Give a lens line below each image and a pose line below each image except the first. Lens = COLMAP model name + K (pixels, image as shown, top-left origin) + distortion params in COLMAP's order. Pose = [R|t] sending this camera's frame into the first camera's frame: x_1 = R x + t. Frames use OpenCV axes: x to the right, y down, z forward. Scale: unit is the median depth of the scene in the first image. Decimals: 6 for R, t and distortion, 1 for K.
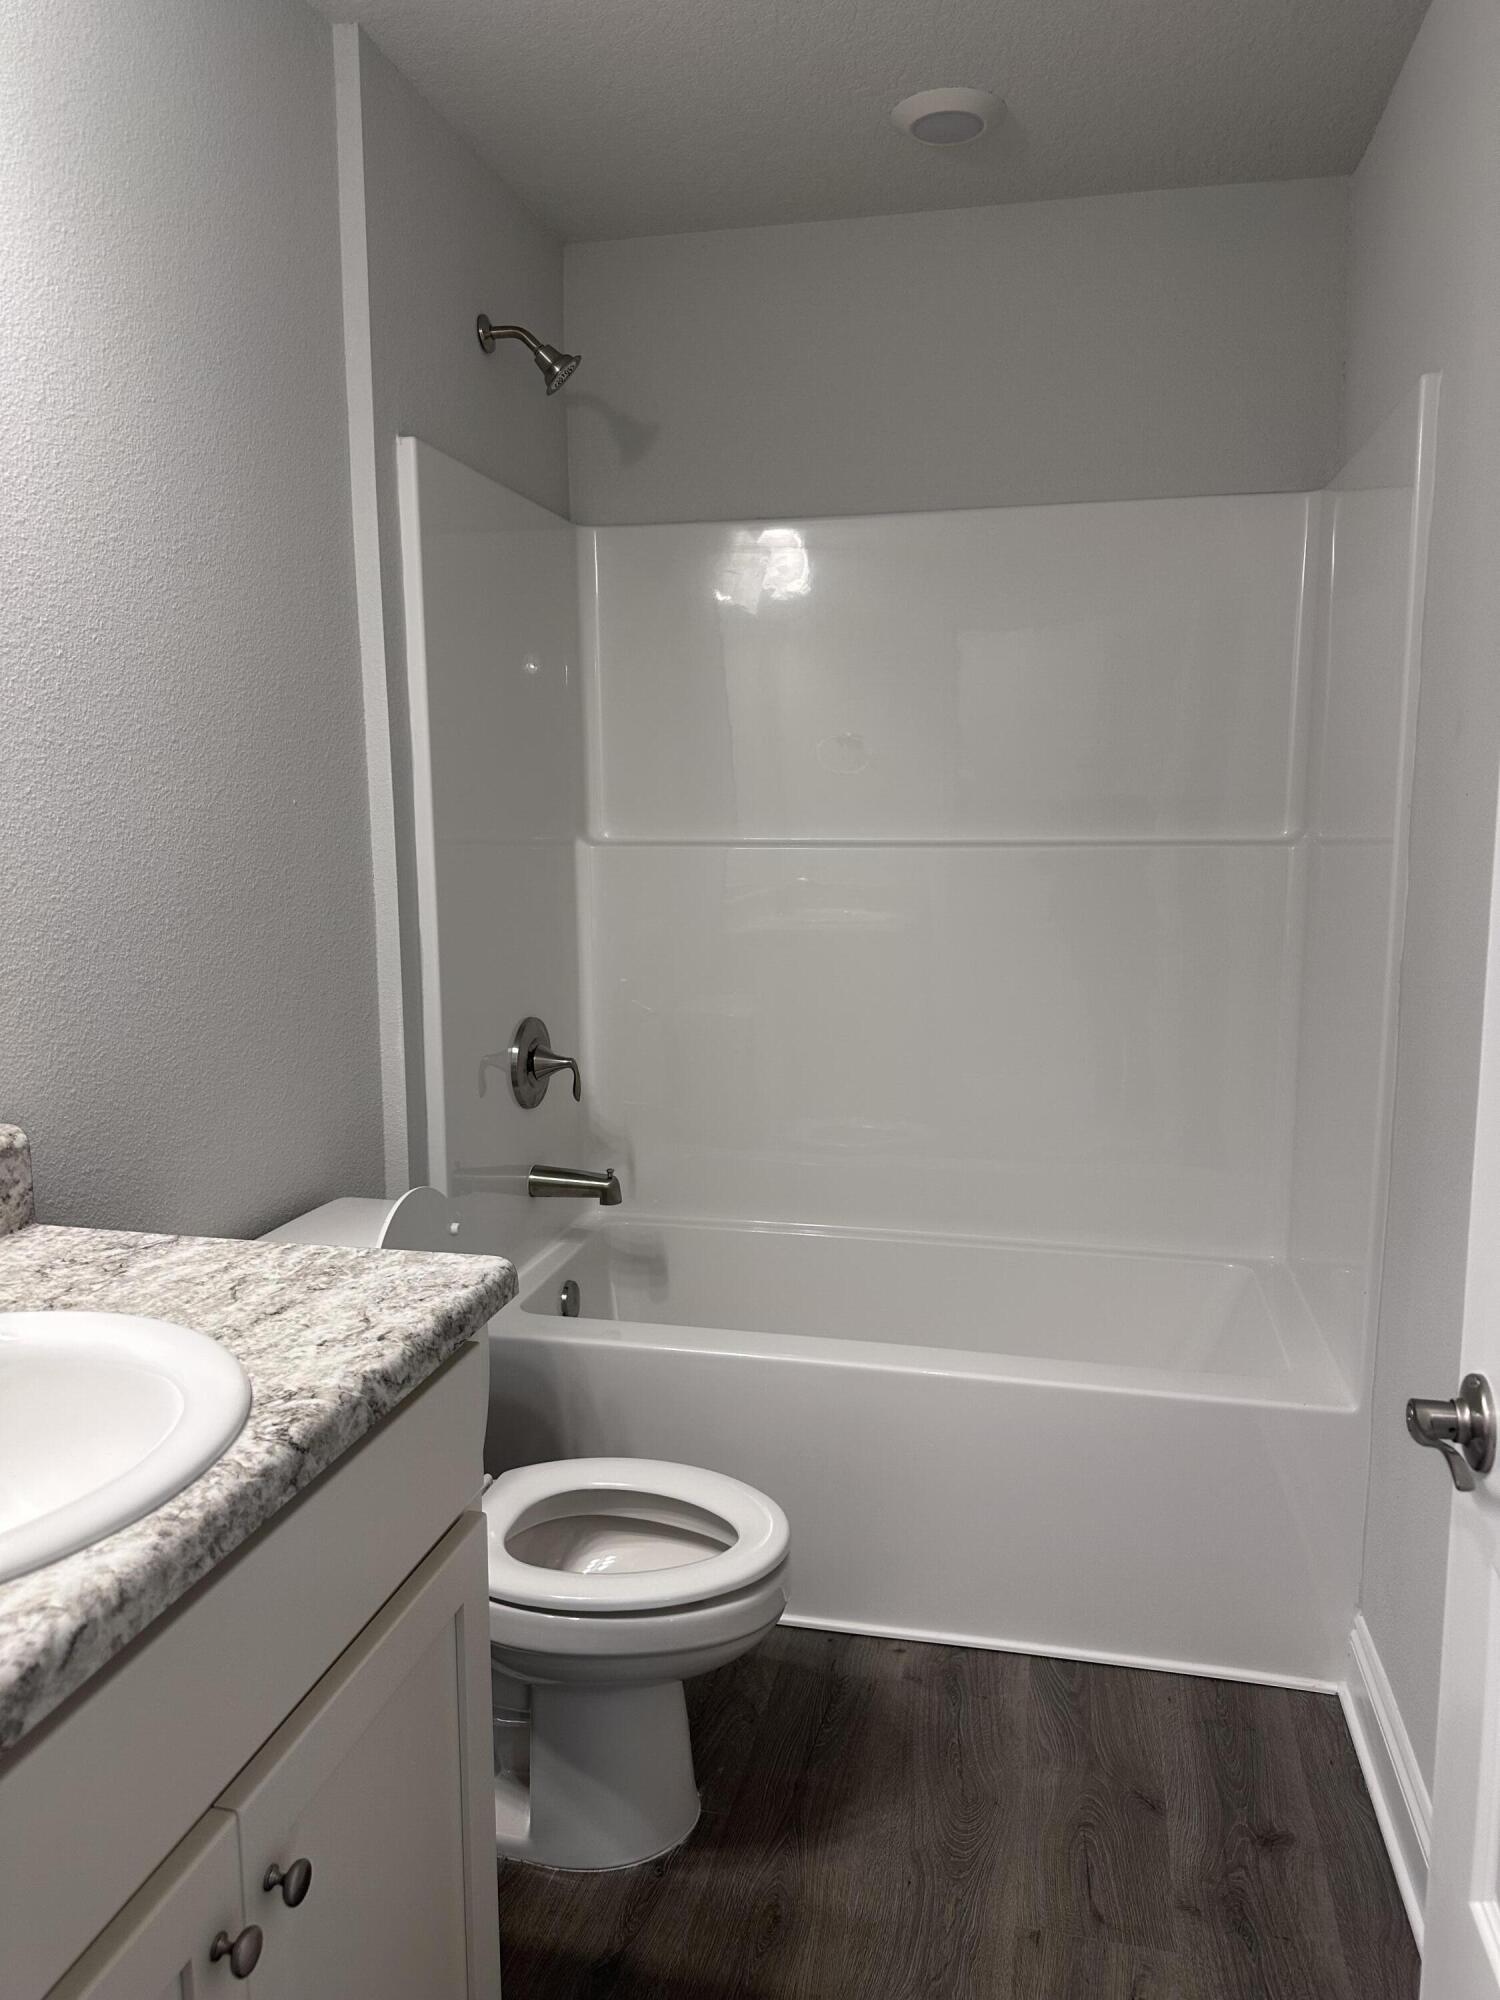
lens RADIAL K [[1415.7, 0, 760.9], [0, 1415.7, 993.9], [0, 0, 1]] dist [0.088243, -0.106034]
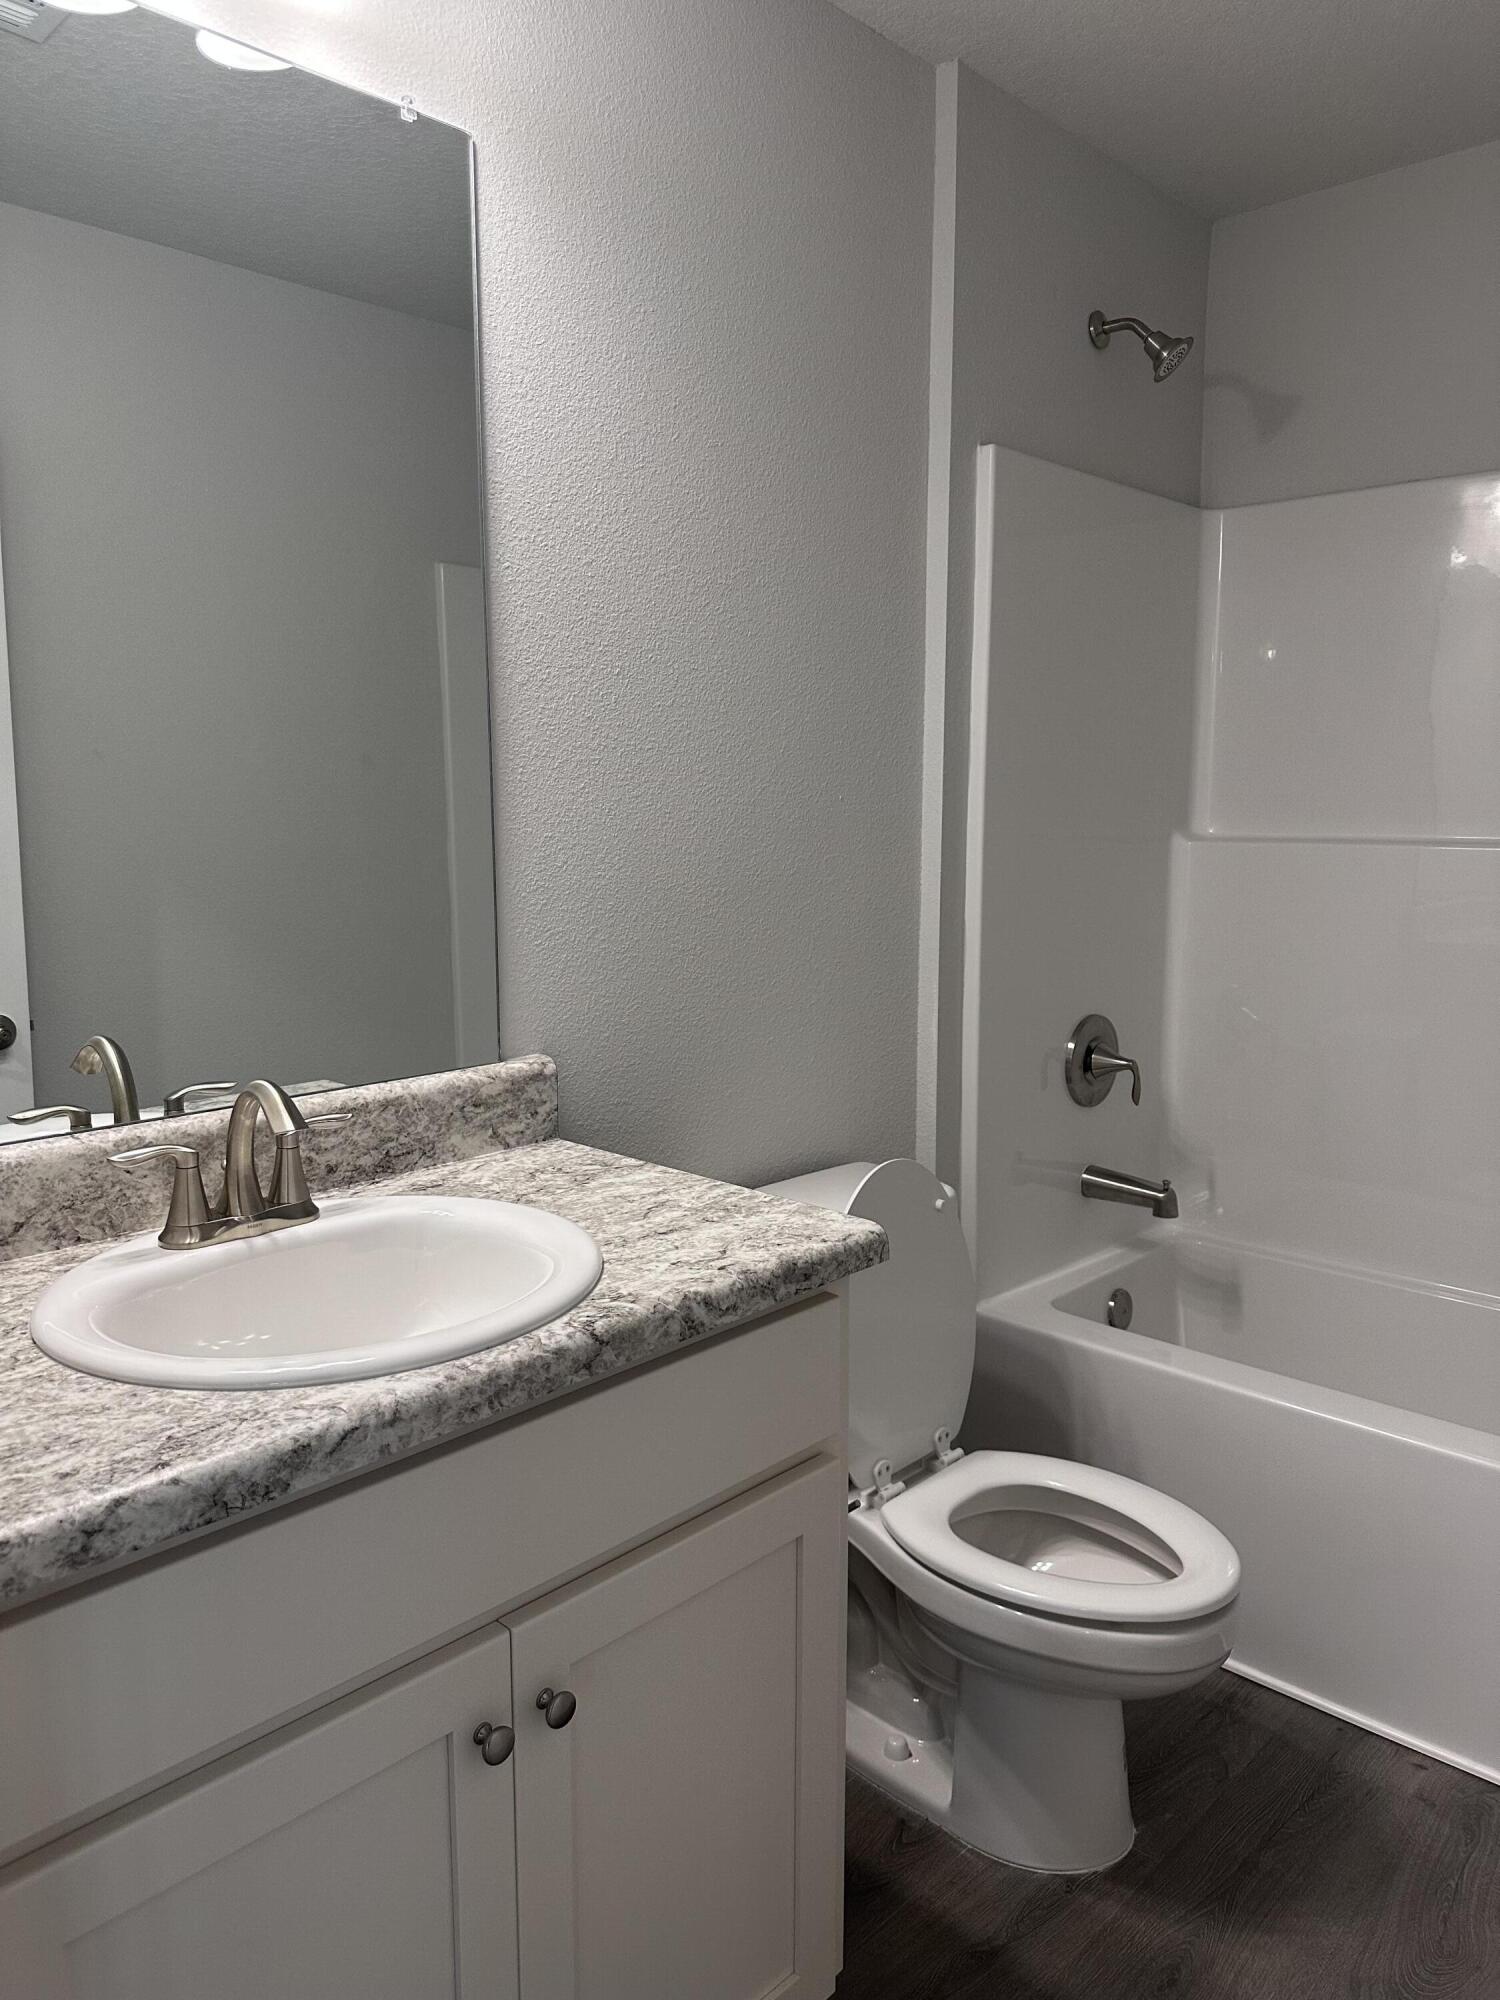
lens RADIAL K [[1415.7, 0, 760.9], [0, 1415.7, 993.9], [0, 0, 1]] dist [0.088243, -0.106034]
pose [[0.867665, 0.073419, -0.491697, 0.225806], [-0.076029, 0.996997, 0.014705, 0.008317], [0.491300, 0.024625, 0.870642, 0.040868]]
